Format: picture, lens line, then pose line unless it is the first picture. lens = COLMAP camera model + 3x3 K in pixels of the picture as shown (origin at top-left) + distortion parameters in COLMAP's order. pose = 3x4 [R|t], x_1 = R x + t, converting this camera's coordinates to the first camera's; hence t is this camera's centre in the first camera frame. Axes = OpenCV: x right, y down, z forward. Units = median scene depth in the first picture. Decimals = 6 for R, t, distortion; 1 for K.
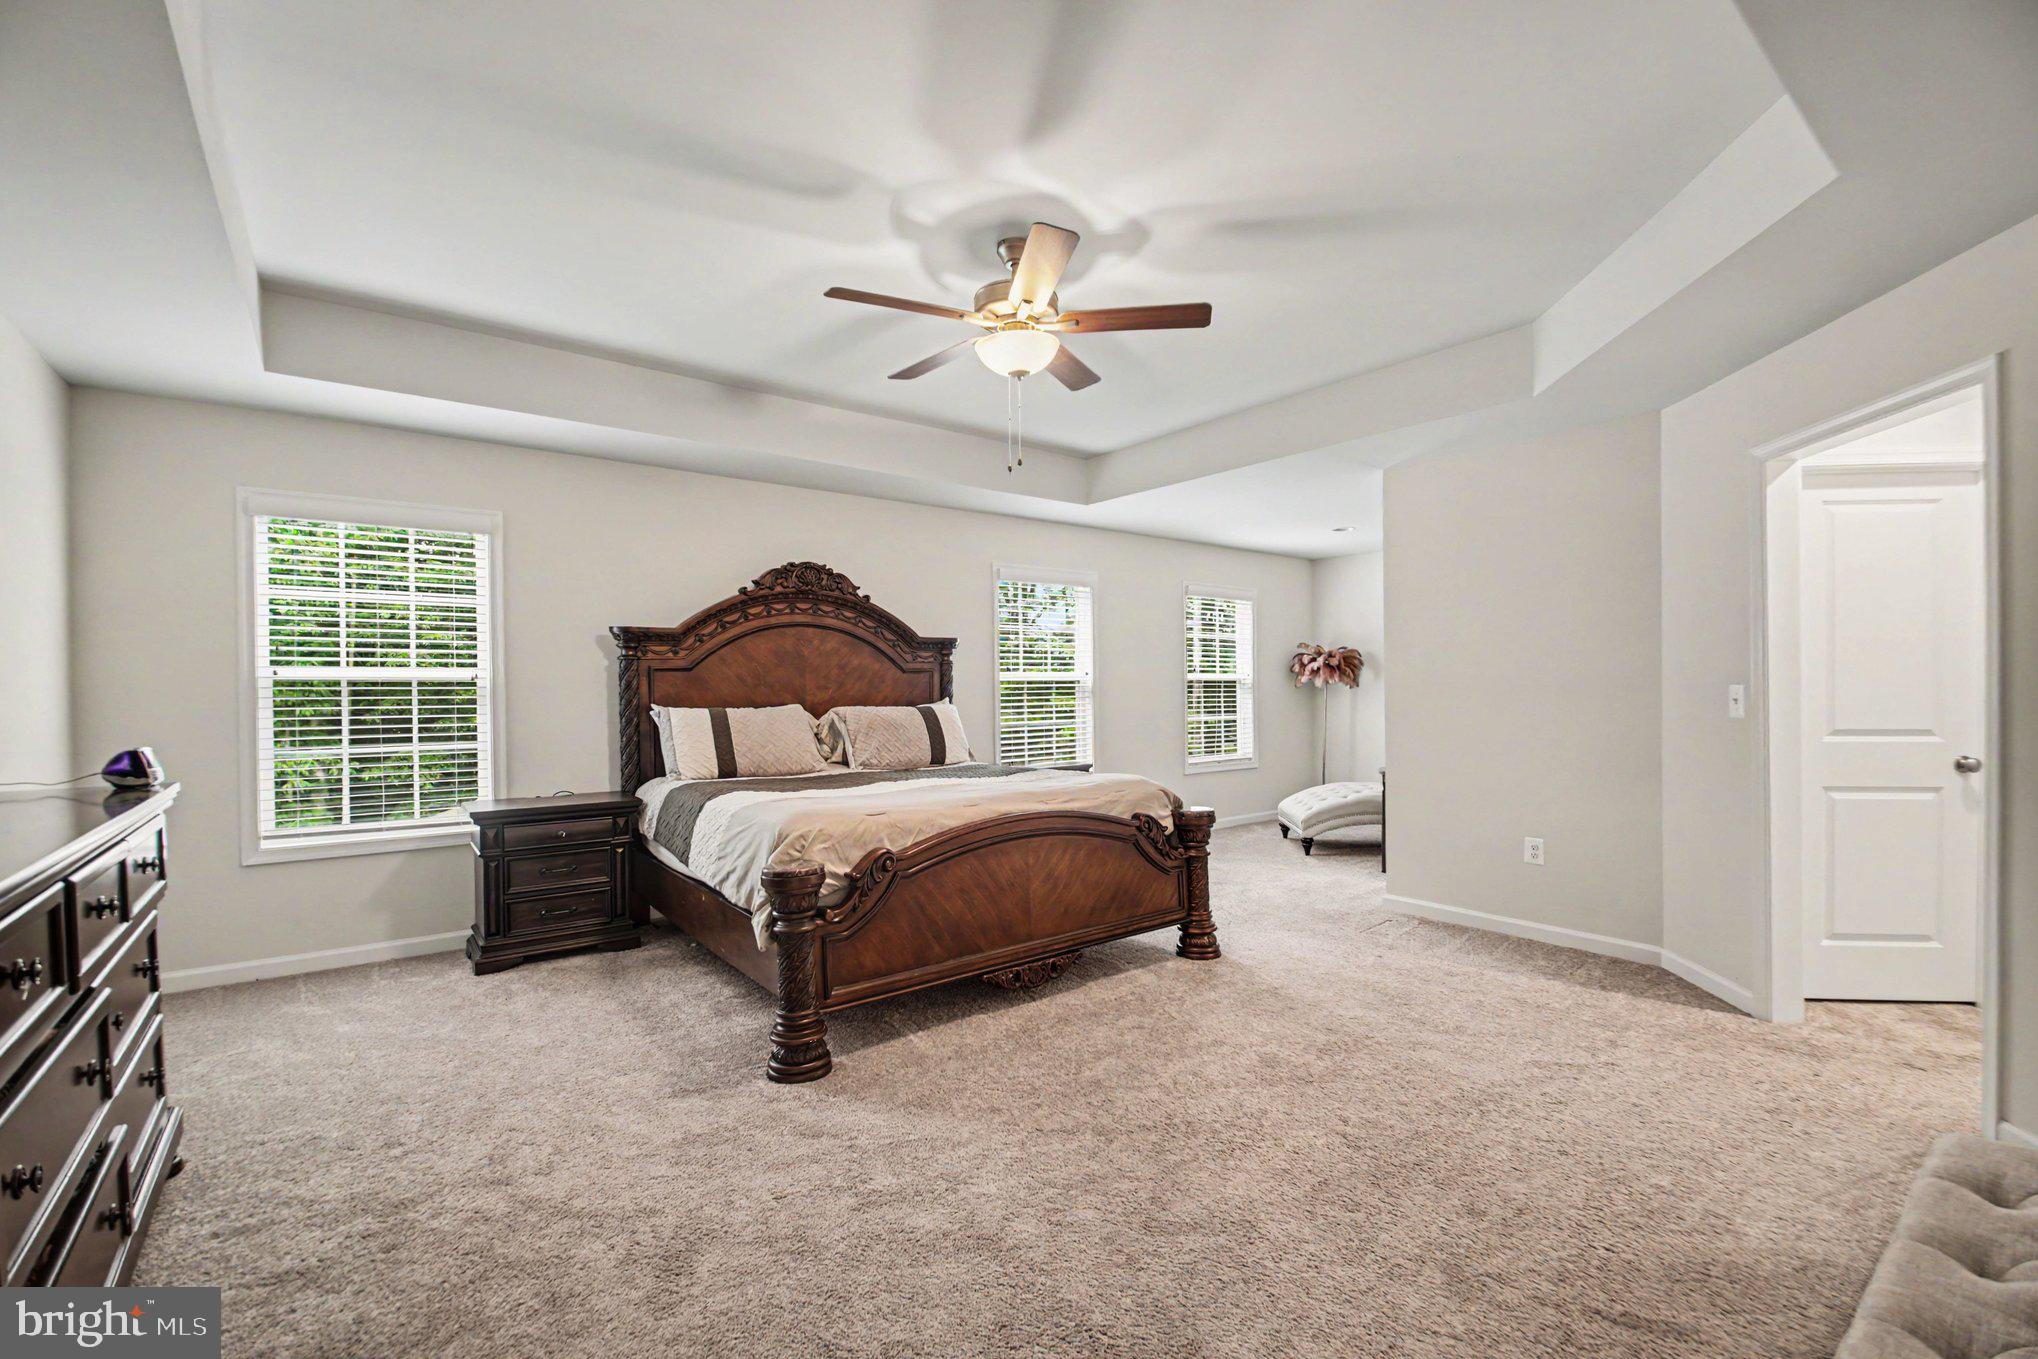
lens RADIAL K [[858.7, 0, 1019.0], [0, 858.7, 679.5], [0, 0, 1]] dist [-0.000610, -0.000131]
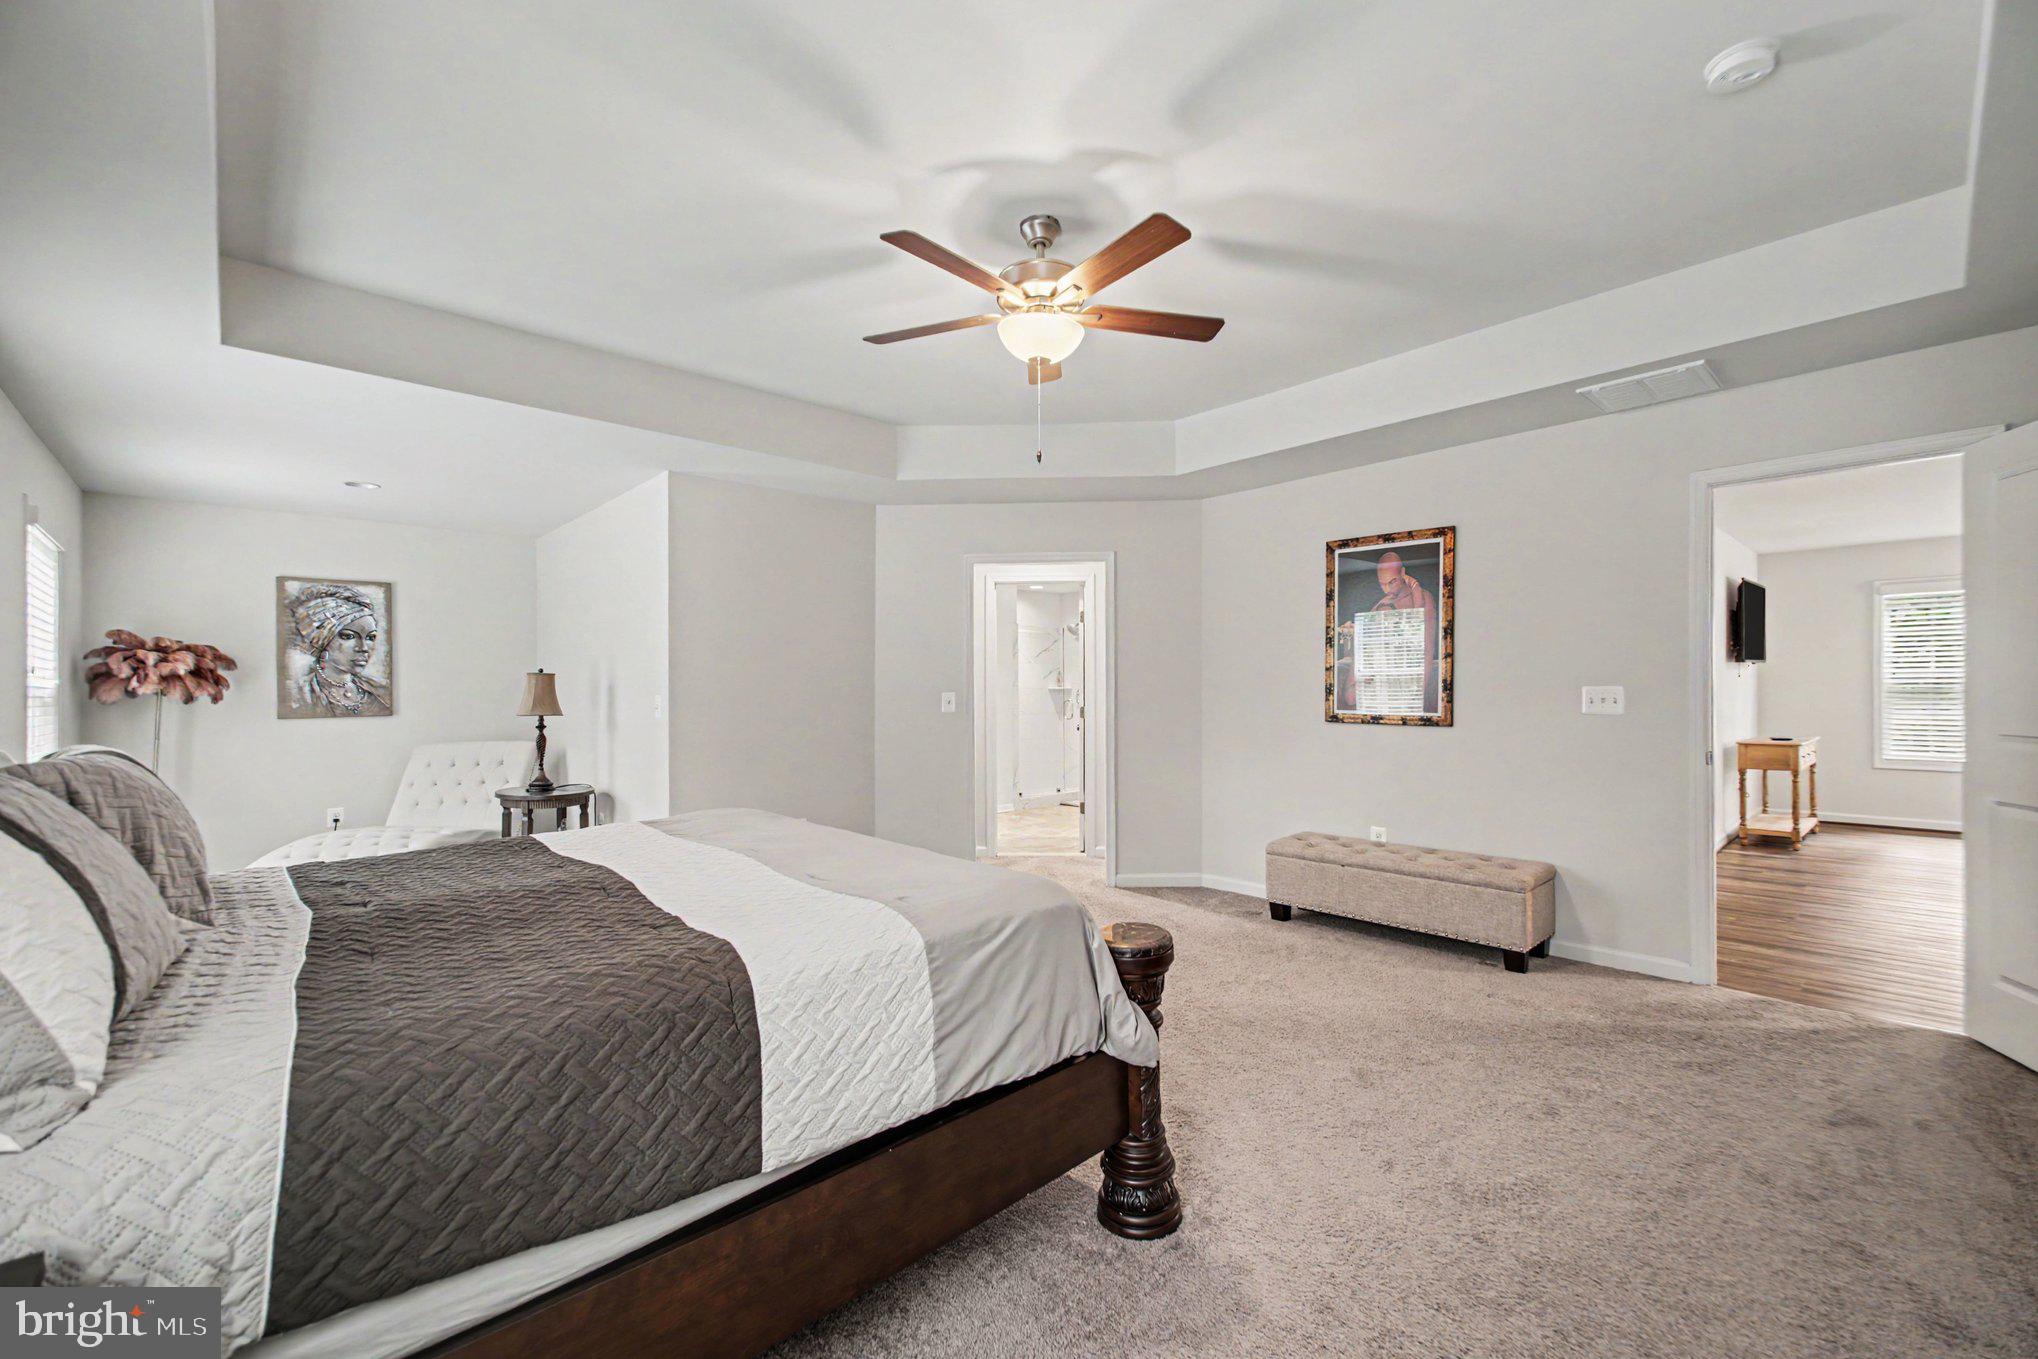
lens RADIAL K [[858.7, 0, 1019.0], [0, 858.7, 679.5], [0, 0, 1]] dist [-0.000610, -0.000131]
pose [[-0.094208, 0.012097, 0.995479, -0.941944], [0.003578, 0.999924, -0.011812, 0.005413], [-0.995546, 0.002449, -0.094244, 1.119738]]
